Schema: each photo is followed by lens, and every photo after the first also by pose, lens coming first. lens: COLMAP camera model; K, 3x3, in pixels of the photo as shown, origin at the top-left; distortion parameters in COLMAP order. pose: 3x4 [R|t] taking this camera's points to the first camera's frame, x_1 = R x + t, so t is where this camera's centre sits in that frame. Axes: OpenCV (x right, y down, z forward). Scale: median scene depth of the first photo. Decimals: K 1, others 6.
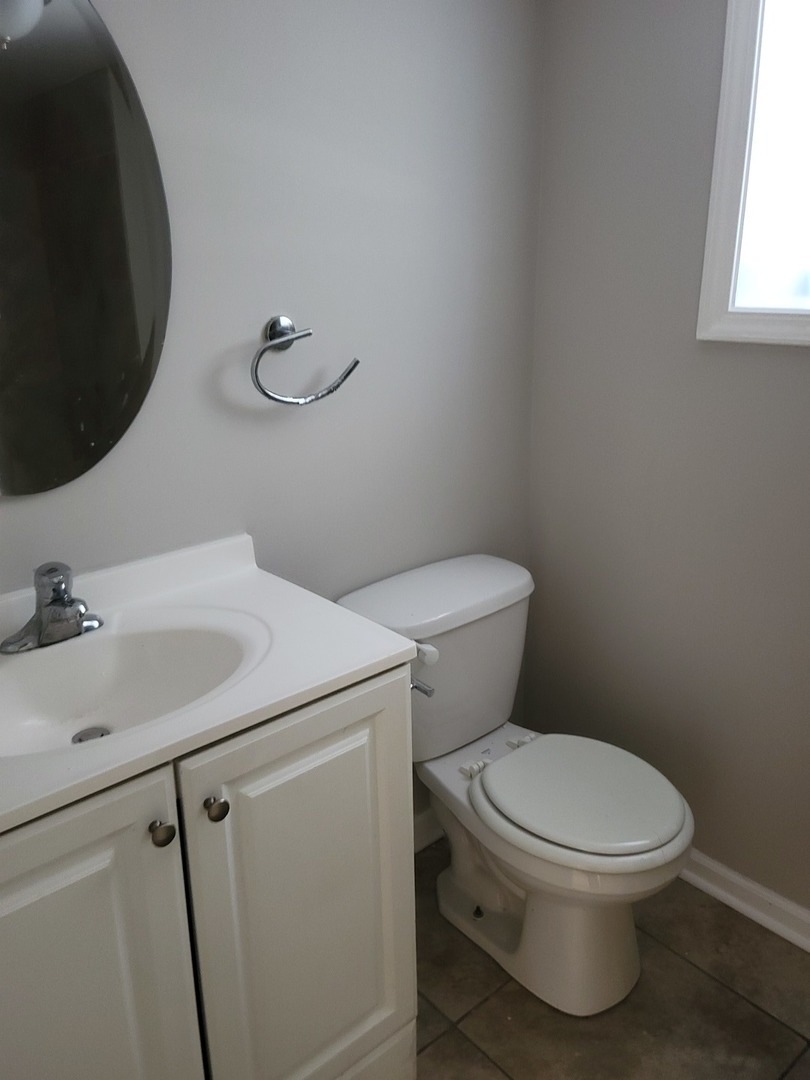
lens RADIAL K [[864.8, 0, 405.4], [0, 864.8, 539.3], [0, 0, 1]] dist [0.078388, -0.069035]
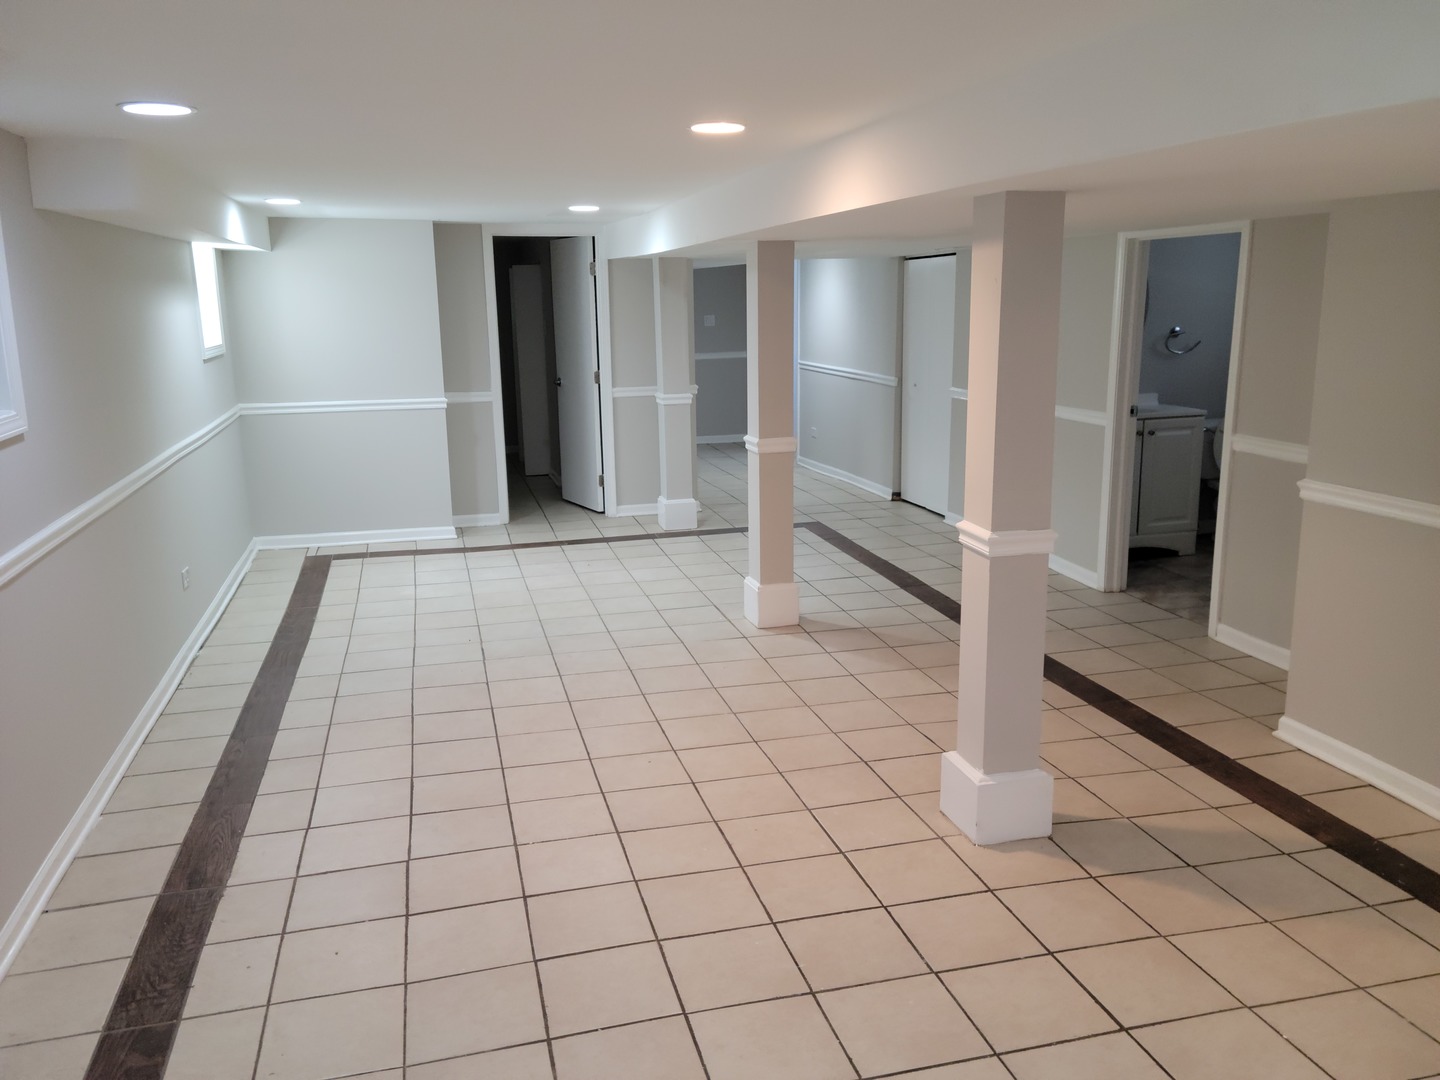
lens RADIAL K [[1153.1, 0, 721.5], [0, 1153.1, 540.6], [0, 0, 1]] dist [0.078388, -0.069035]
pose [[0.898651, 0.106268, -0.425599, 0.269207], [-0.149707, 0.986260, -0.069846, 1.087981], [0.412329, 0.126482, 0.902212, -3.525505]]
